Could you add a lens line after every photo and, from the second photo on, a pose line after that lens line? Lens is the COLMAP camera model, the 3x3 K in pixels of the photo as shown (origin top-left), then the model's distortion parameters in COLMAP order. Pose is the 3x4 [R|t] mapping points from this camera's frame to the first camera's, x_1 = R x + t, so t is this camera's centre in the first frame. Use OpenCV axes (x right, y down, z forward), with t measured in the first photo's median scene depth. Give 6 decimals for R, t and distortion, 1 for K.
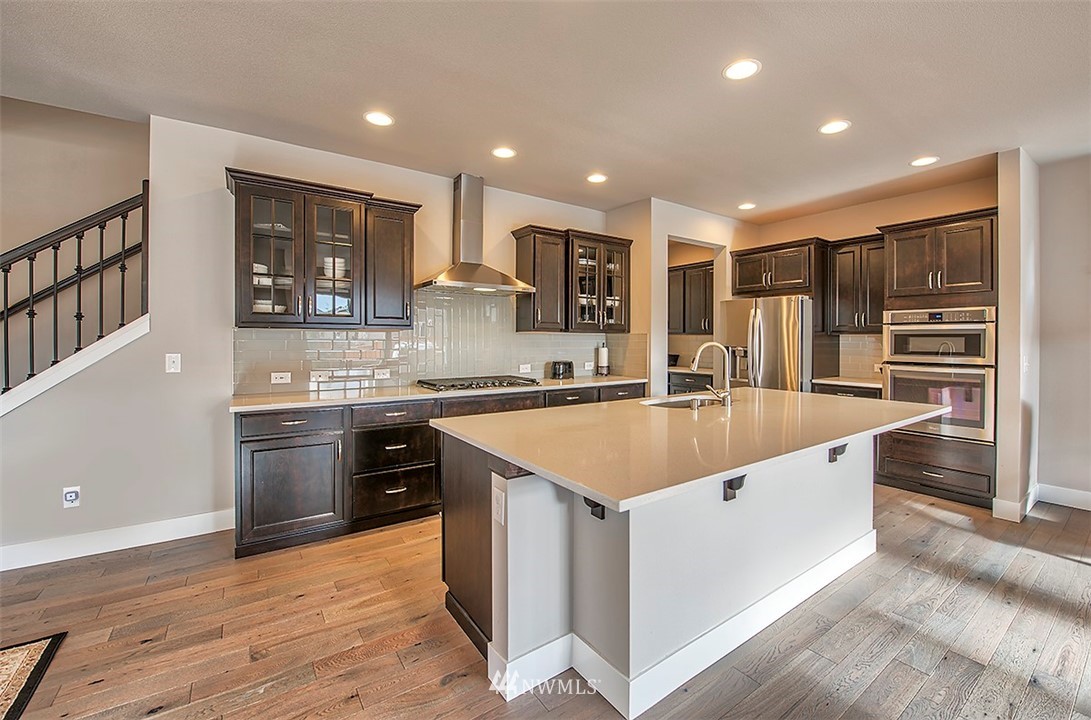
lens RADIAL K [[439.6, 0, 556.9], [0, 439.6, 342.1], [0, 0, 1]] dist [-0.012133, -0.000135]
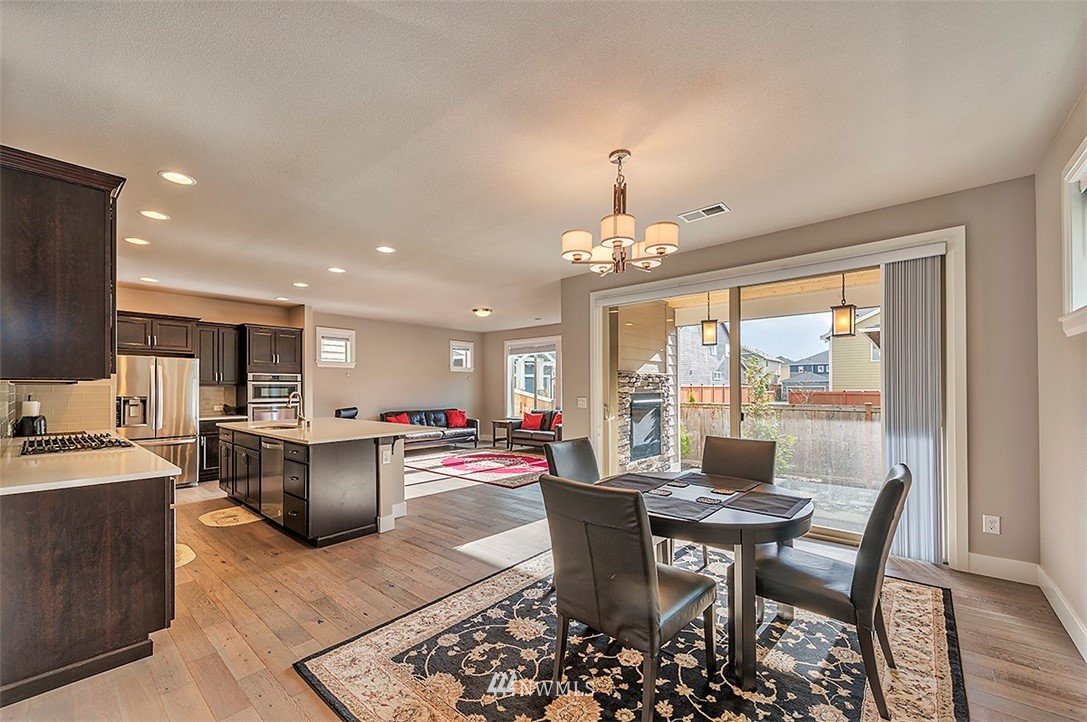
lens RADIAL K [[437.9, 0, 531.5], [0, 437.9, 383.5], [0, 0, 1]] dist [-0.012133, -0.000135]
pose [[-0.236373, 0.009068, 0.971620, -1.234204], [0.008010, 0.999941, -0.007383, -0.008695], [-0.971629, 0.006038, -0.236431, 0.347552]]
